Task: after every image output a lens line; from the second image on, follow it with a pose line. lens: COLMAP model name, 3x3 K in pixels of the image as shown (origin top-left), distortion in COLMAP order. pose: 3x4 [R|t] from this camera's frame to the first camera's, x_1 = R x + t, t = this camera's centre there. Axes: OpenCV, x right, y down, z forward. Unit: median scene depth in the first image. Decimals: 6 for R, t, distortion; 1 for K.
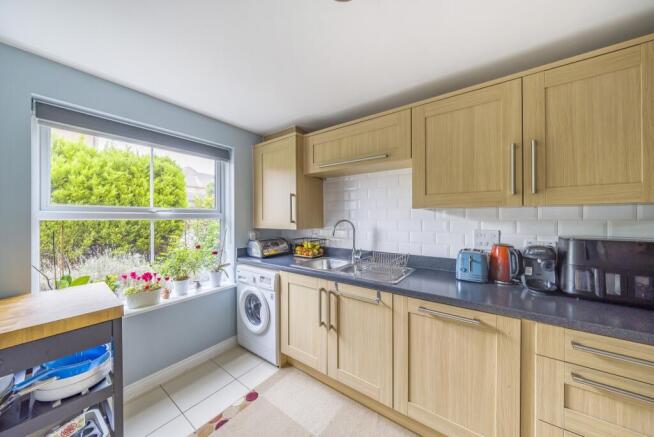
lens RADIAL K [[222.9, 0, 327.0], [0, 222.9, 218.5], [0, 0, 1]] dist [-0.000616, 0.000011]
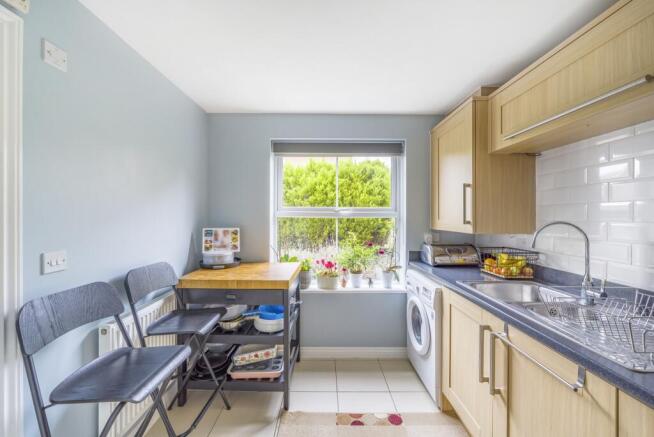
lens RADIAL K [[250.0, 0, 327.0], [0, 250.0, 218.5], [0, 0, 1]] dist [0.001048, -0.000150]
pose [[0.596452, 0.012877, -0.802545, 0.219460], [-0.009440, 0.999915, 0.009028, -0.001483], [0.802593, 0.002191, 0.596523, 0.147071]]
